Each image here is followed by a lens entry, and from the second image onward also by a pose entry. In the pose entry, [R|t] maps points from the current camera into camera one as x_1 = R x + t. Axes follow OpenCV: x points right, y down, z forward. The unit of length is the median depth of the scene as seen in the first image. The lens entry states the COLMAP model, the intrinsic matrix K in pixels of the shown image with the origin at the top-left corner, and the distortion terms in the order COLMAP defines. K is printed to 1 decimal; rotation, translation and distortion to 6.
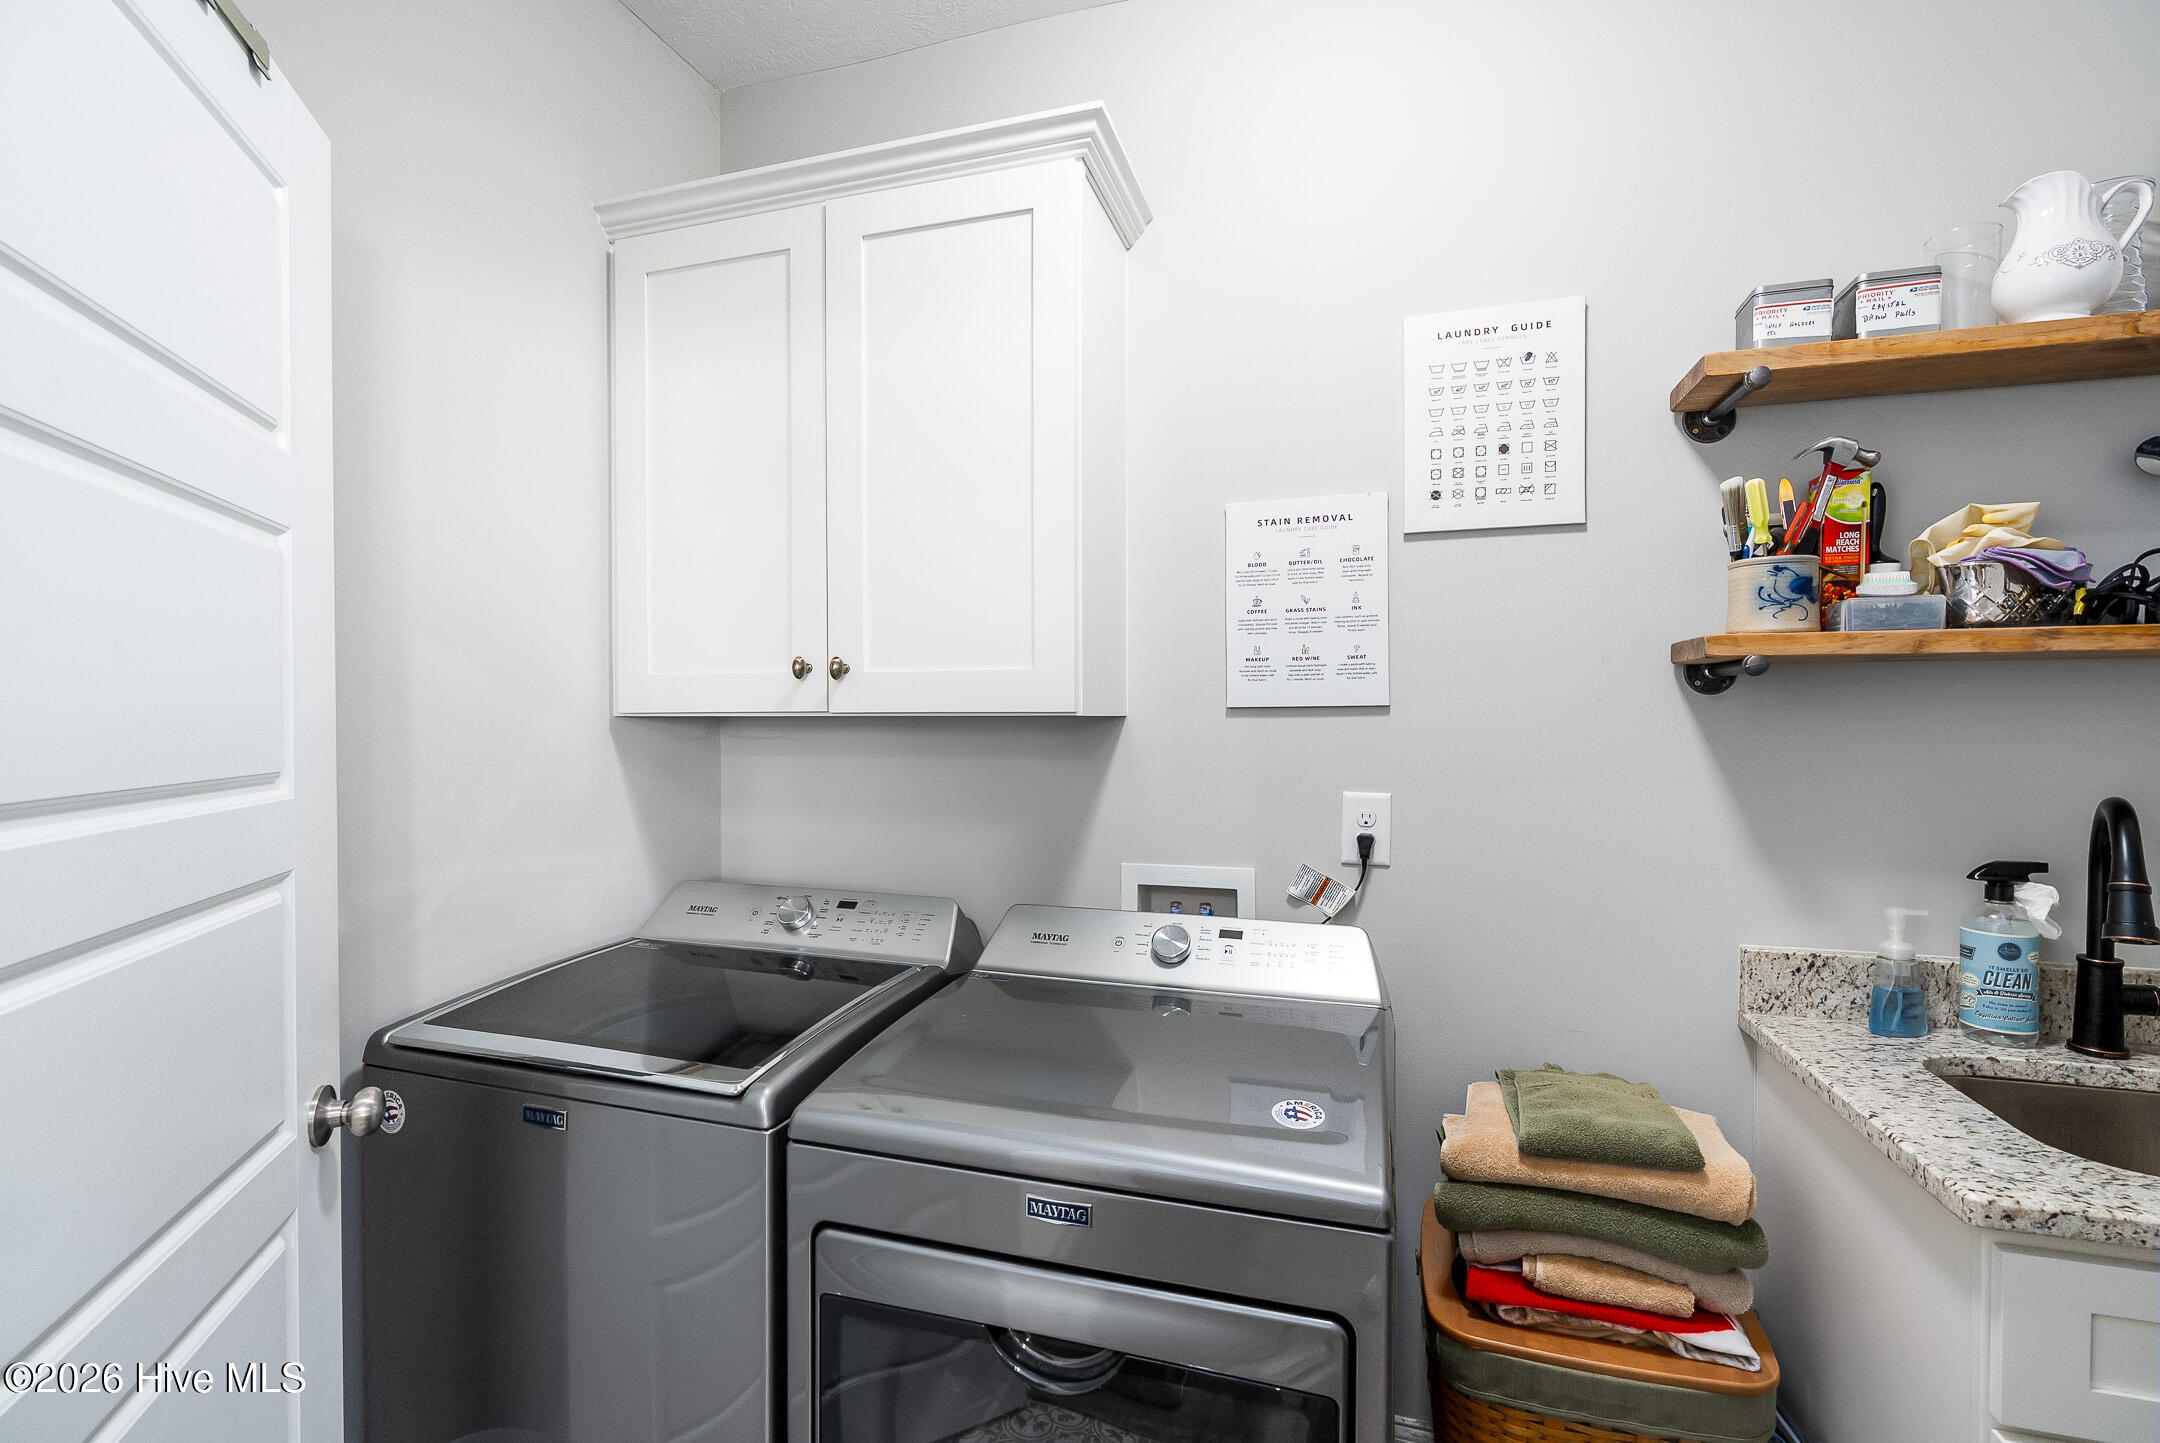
lens RADIAL K [[980.4, 0, 1084.3], [0, 980.4, 730.0], [0, 0, 1]] dist [-0.003796, -0.000331]
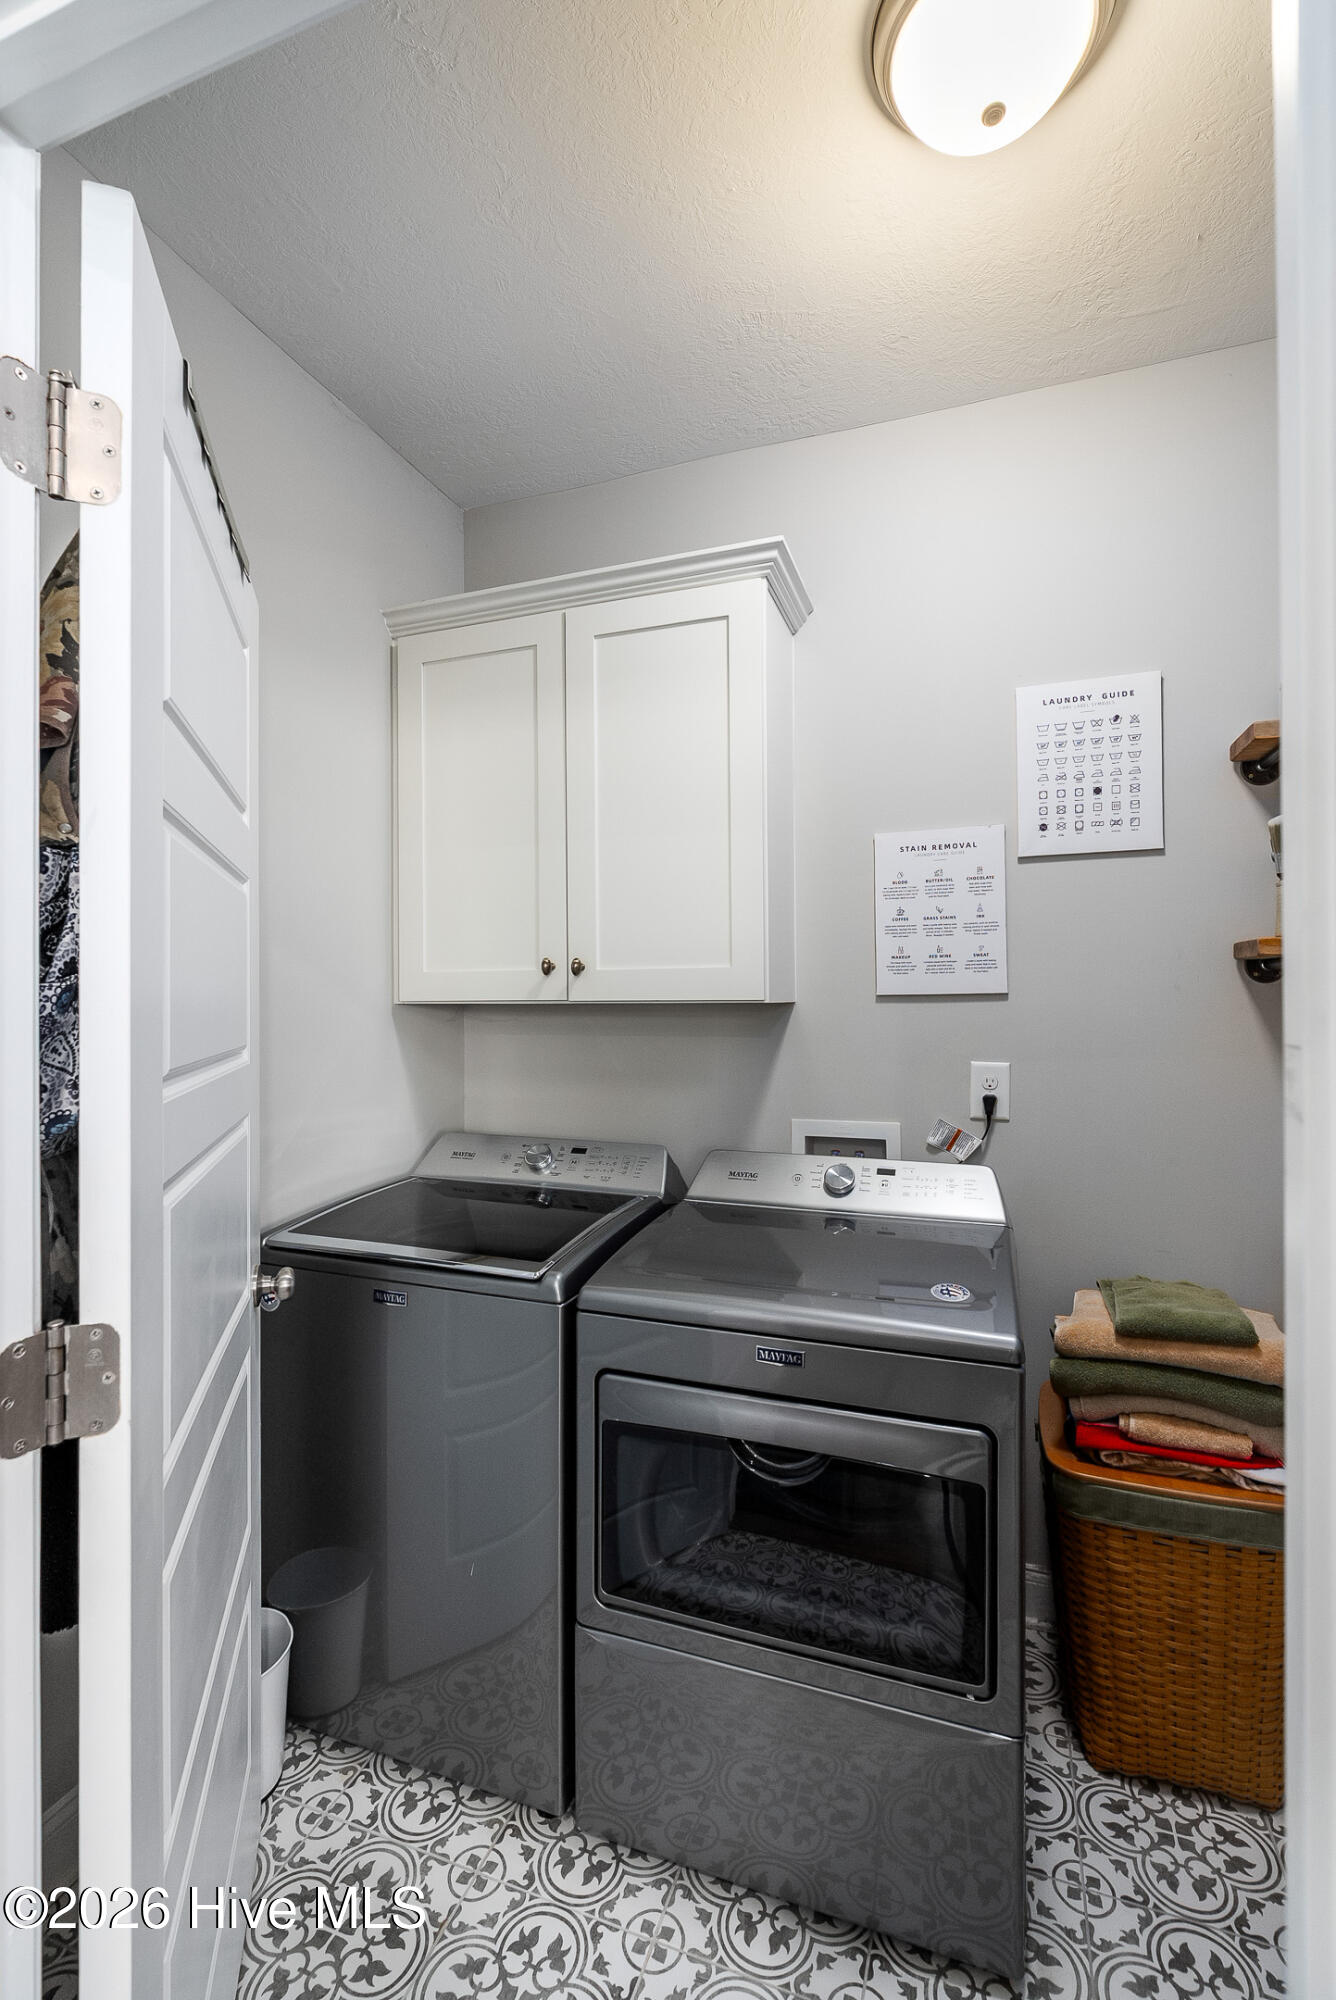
lens RADIAL K [[907.8, 0, 663.4], [0, 907.8, 996.7], [0, 0, 1]] dist [-0.003796, -0.000331]
pose [[0.998922, -0.004803, -0.046161, -0.085032], [0.004046, 0.999856, -0.016485, -0.003064], [0.046234, 0.016280, 0.998798, -0.206302]]
